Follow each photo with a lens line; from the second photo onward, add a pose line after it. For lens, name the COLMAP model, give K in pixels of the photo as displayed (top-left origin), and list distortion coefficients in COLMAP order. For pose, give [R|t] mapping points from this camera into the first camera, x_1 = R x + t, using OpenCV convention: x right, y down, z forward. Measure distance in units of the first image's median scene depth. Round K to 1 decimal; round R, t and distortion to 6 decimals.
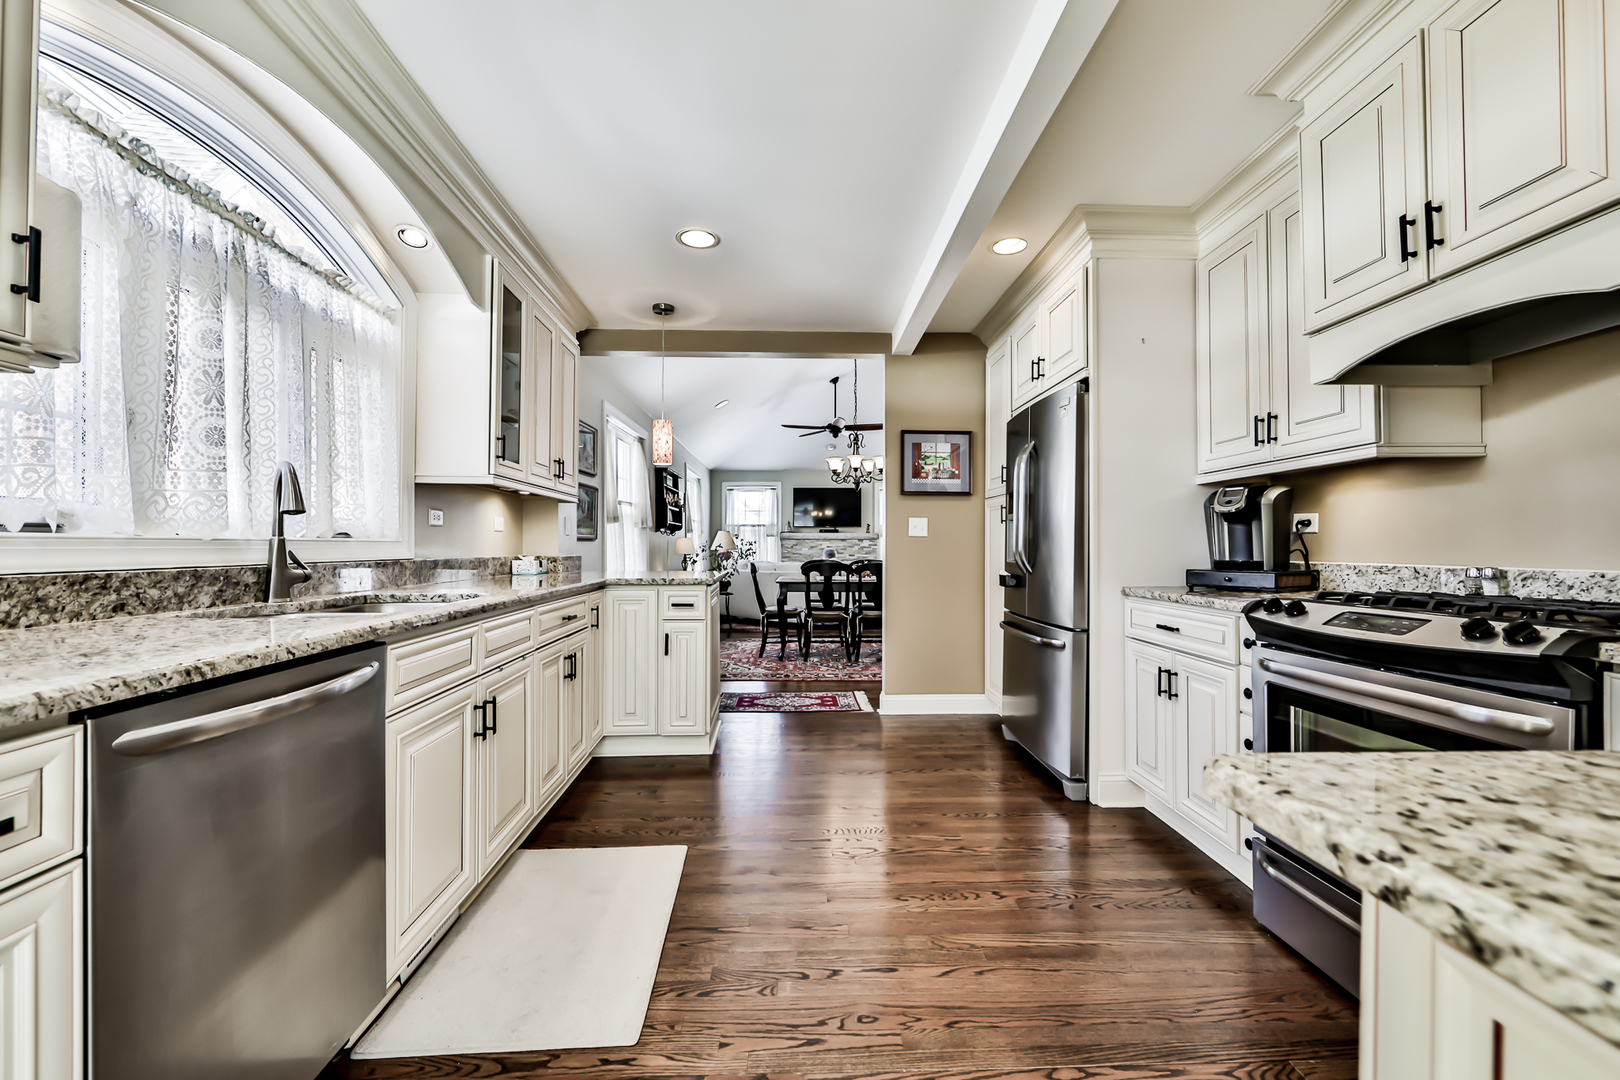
lens RADIAL K [[641.3, 0, 806.0], [0, 641.3, 538.6], [0, 0, 1]] dist [-0.011741, 0.002278]
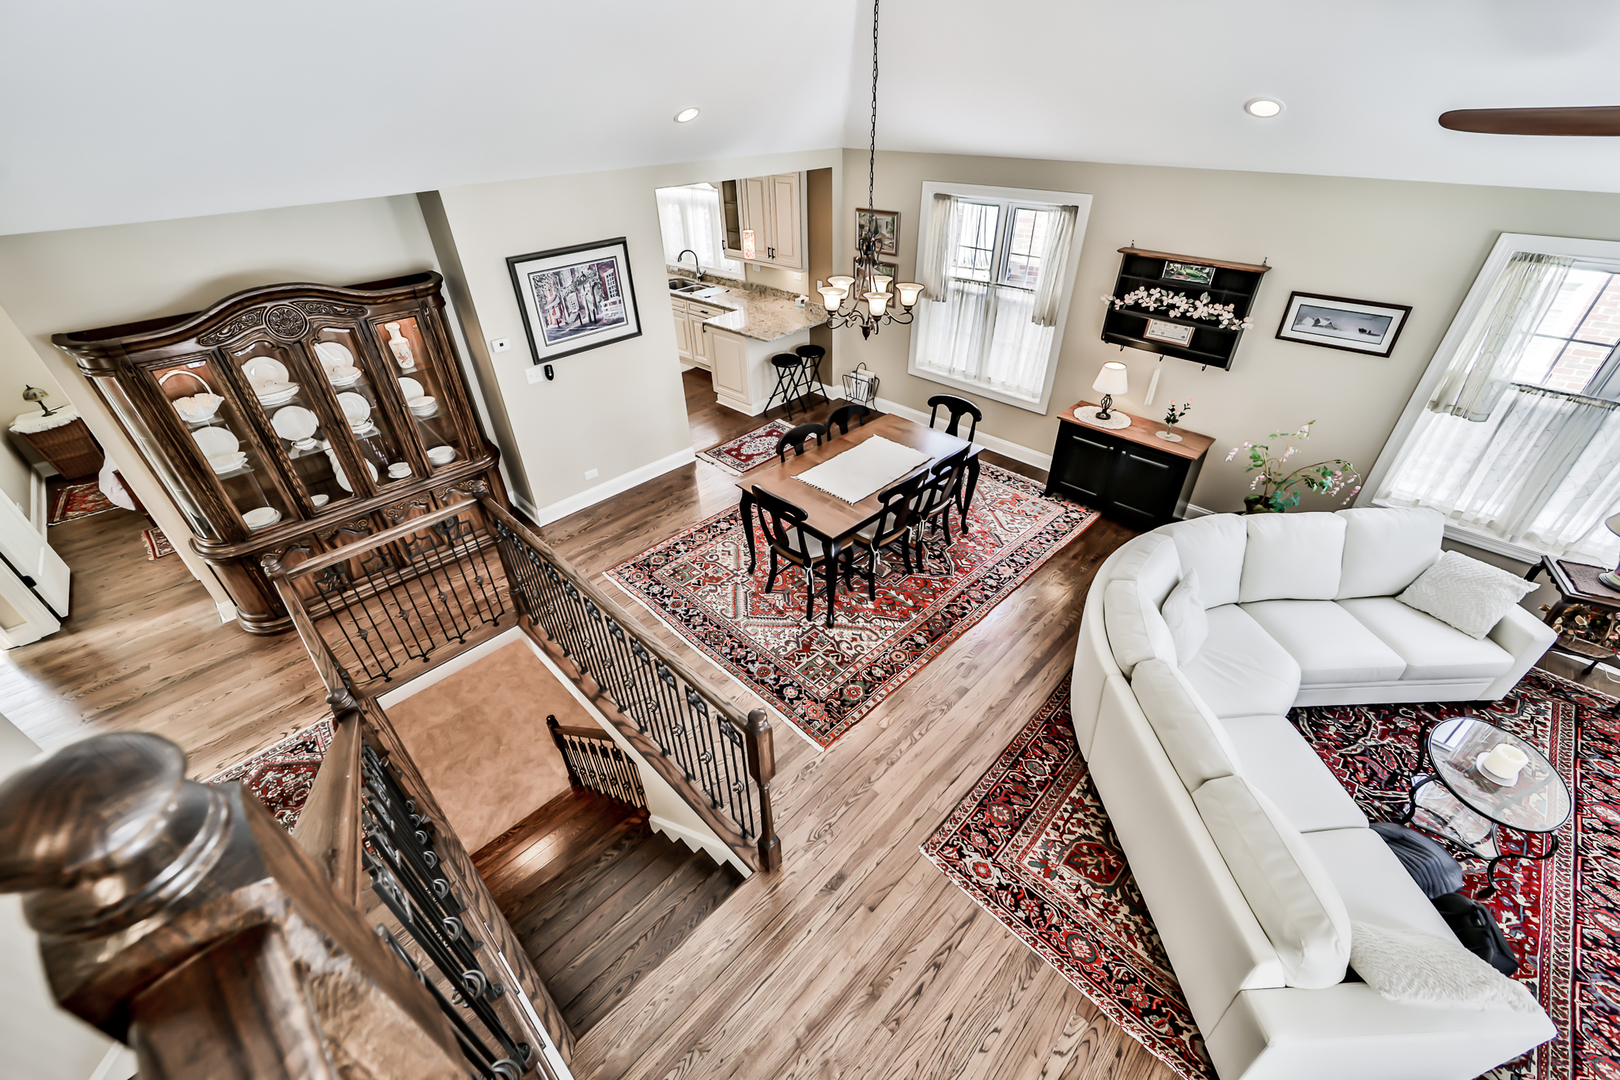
lens RADIAL K [[641.3, 0, 813.5], [0, 641.3, 536.2], [0, 0, 1]] dist [-0.011741, 0.002278]
pose [[-0.708180, 0.409268, -0.575309, 1.453909], [0.019143, 0.825680, 0.563815, -0.707130], [0.705773, 0.388269, -0.592564, 3.680929]]
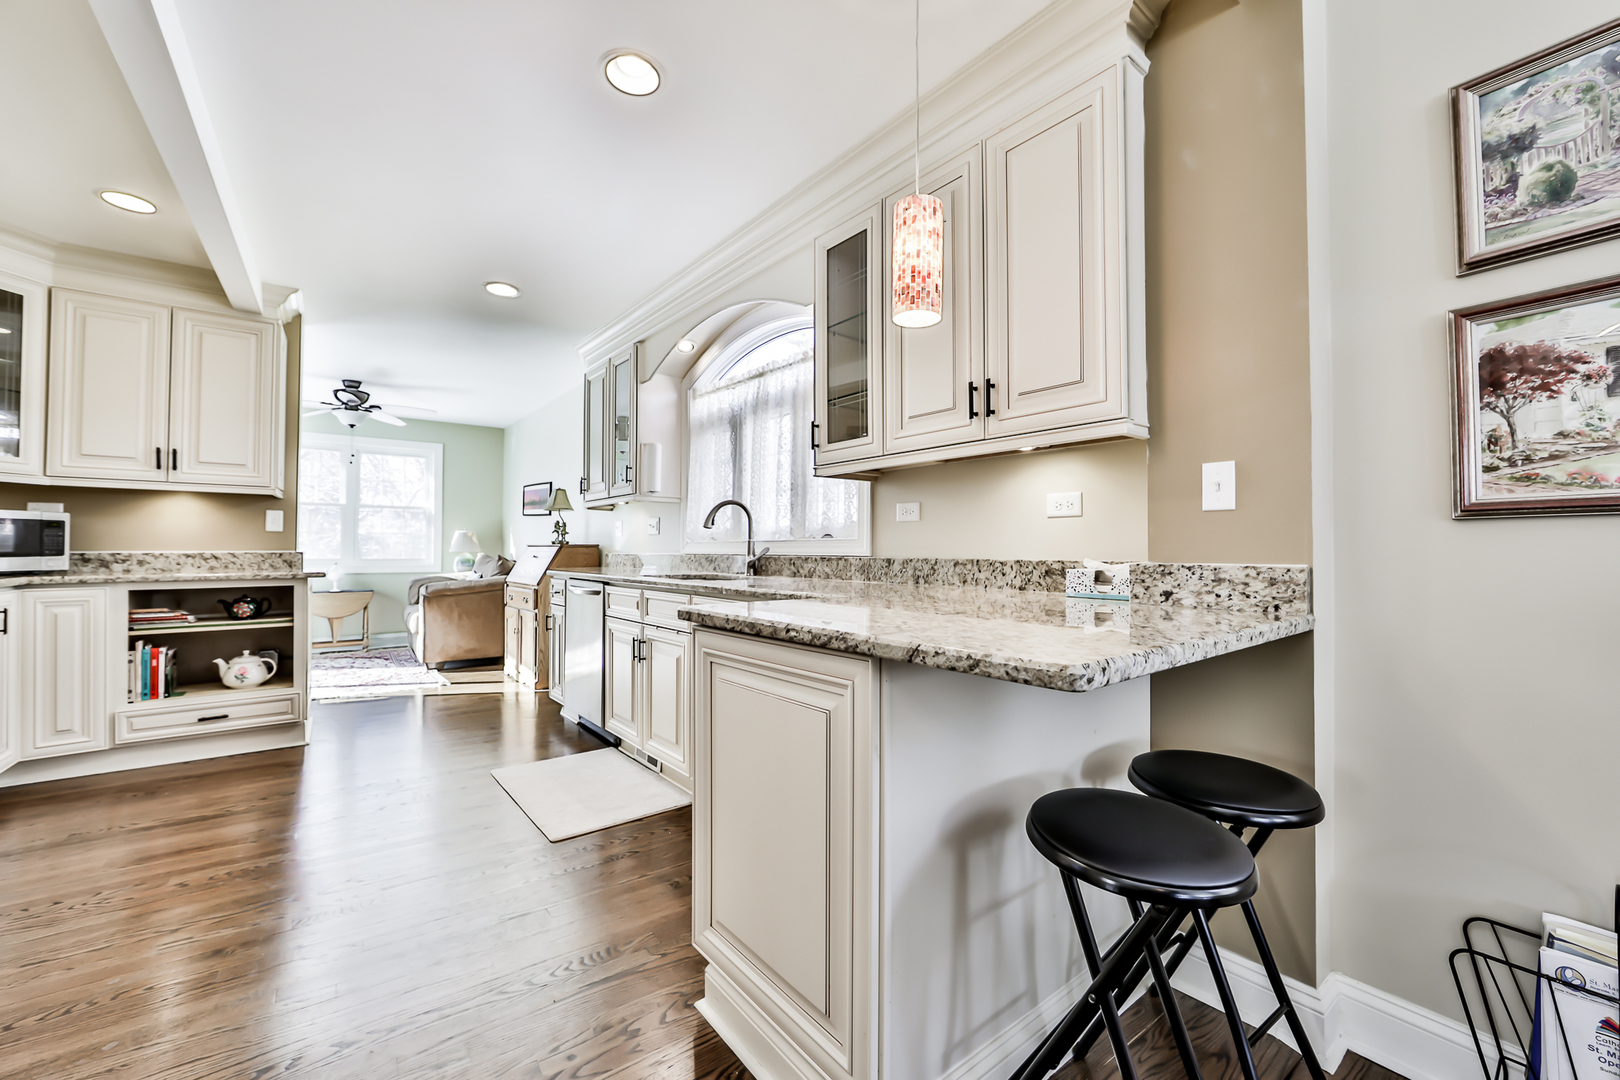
lens RADIAL K [[641.3, 0, 813.7], [0, 641.3, 542.2], [0, 0, 1]] dist [-0.011741, 0.002278]
pose [[-0.812935, -0.013872, -0.582189, 0.064221], [-0.000386, 0.999729, -0.023282, 0.034841], [0.582354, -0.018702, -0.812720, 1.903630]]
